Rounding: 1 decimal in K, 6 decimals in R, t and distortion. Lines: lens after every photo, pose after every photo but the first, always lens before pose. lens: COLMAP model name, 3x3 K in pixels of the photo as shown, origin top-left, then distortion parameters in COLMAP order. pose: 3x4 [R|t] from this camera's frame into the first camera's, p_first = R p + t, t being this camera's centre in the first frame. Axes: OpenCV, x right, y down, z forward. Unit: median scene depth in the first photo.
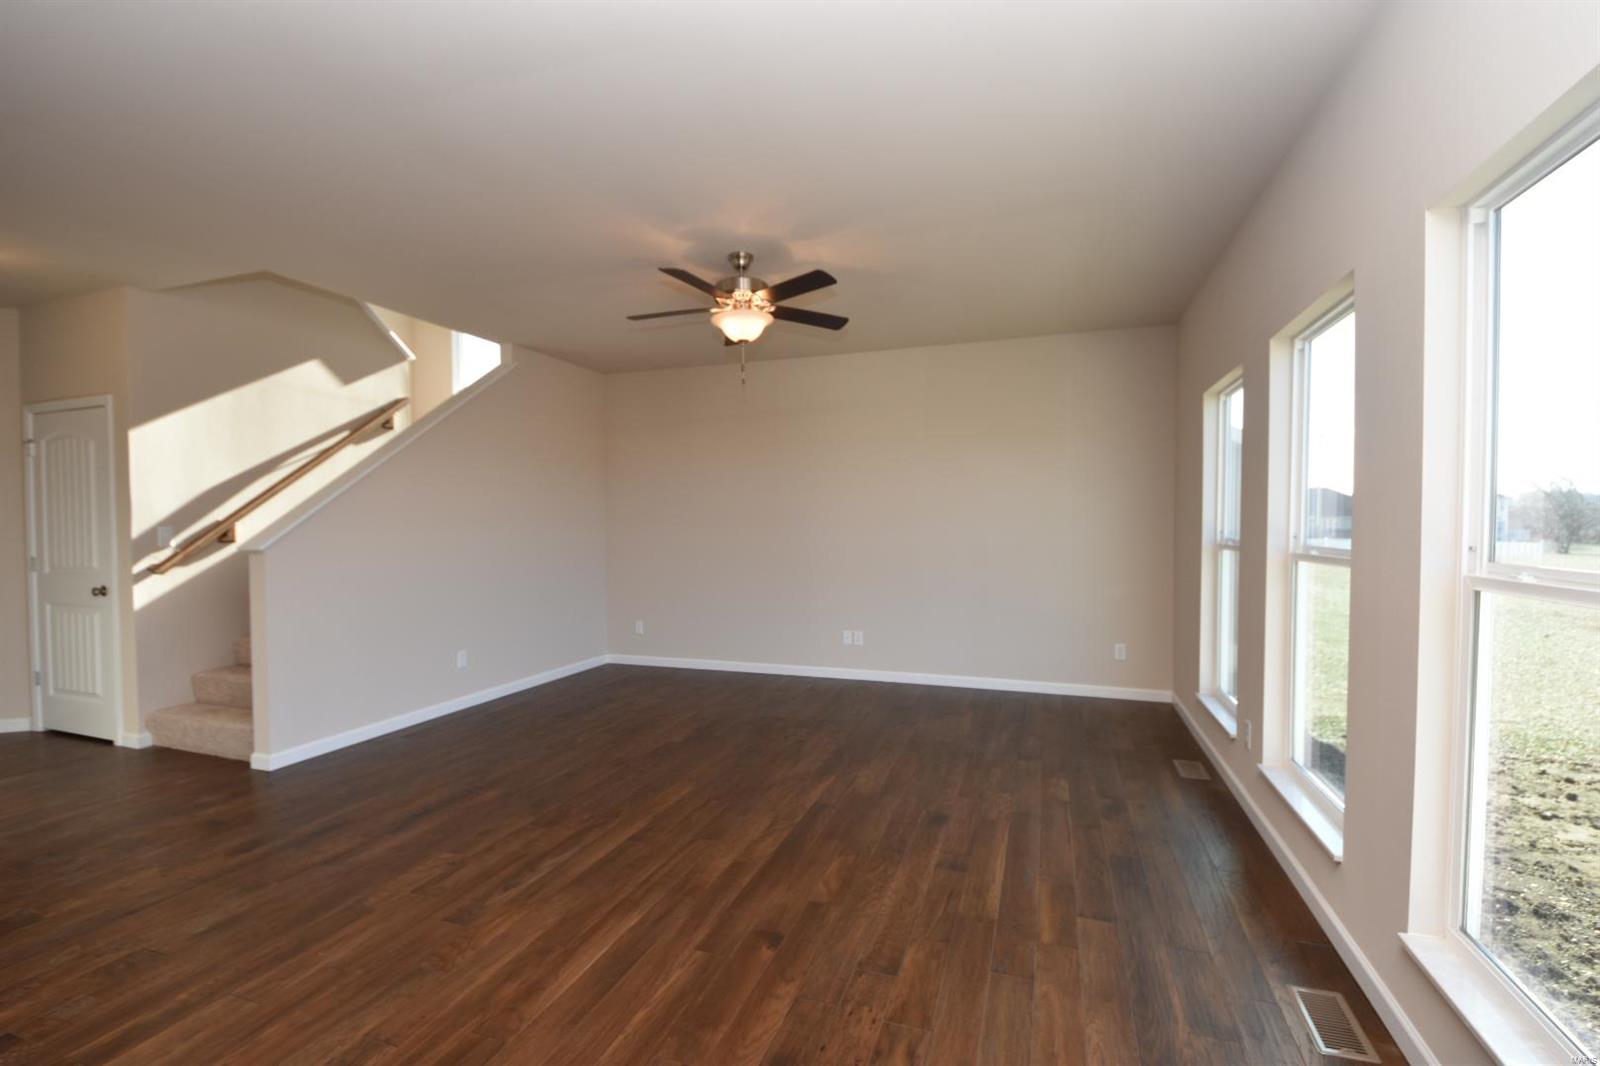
lens RADIAL K [[682.3, 0, 781.2], [0, 682.3, 533.9], [0, 0, 1]] dist [0.000402, -0.000029]
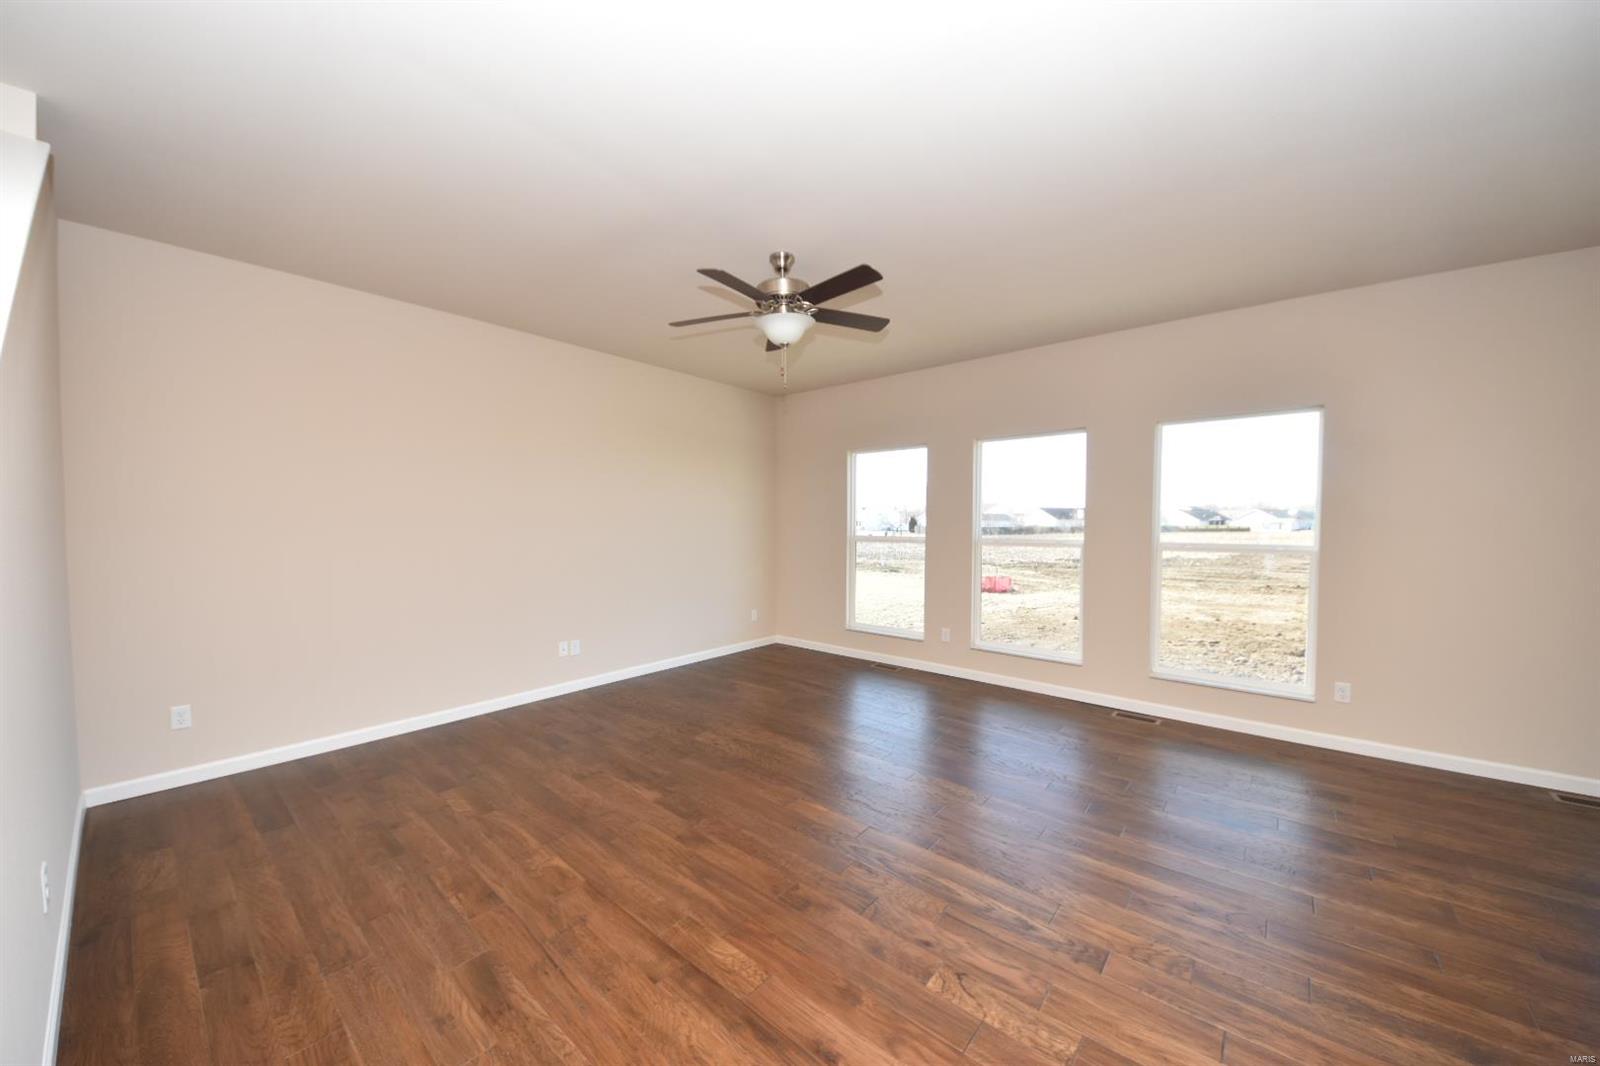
lens RADIAL K [[577.5, 0, 800.0], [0, 577.5, 533.0], [0, 0, 1]] dist [0.018045, -0.009417]
pose [[0.352008, -0.010929, 0.935933, -0.910054], [0.009059, 0.999925, 0.008269, -0.015047], [-0.935953, 0.005568, 0.352081, 0.741330]]
